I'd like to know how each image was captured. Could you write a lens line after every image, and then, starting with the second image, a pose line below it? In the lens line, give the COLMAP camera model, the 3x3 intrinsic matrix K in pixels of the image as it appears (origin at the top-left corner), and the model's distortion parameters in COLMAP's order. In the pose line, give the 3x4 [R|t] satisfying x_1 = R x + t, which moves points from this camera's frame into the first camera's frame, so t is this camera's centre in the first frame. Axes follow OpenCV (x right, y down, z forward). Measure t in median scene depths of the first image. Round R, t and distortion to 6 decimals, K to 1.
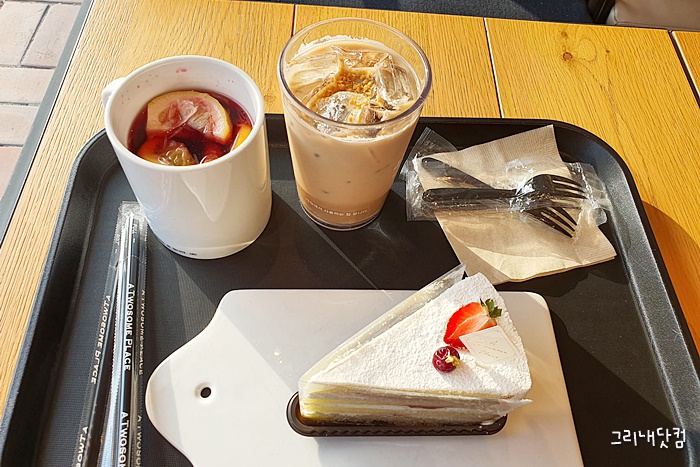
lens RADIAL K [[525.2, 0, 350.0], [0, 525.2, 233.5], [0, 0, 1]] dist [-0.008318, 0.038572]
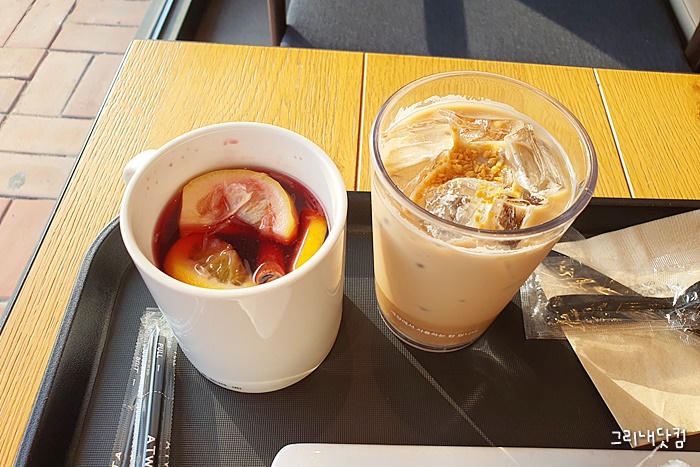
lens RADIAL K [[509.5, 0, 358.0], [0, 509.5, 240.4], [0, 0, 1]] dist [0.010912, -0.002269]
pose [[0.999018, 0.013883, -0.042066, -0.105569], [-0.016390, 0.998074, -0.059834, -0.125915], [0.041154, 0.060465, 0.997322, 0.289897]]
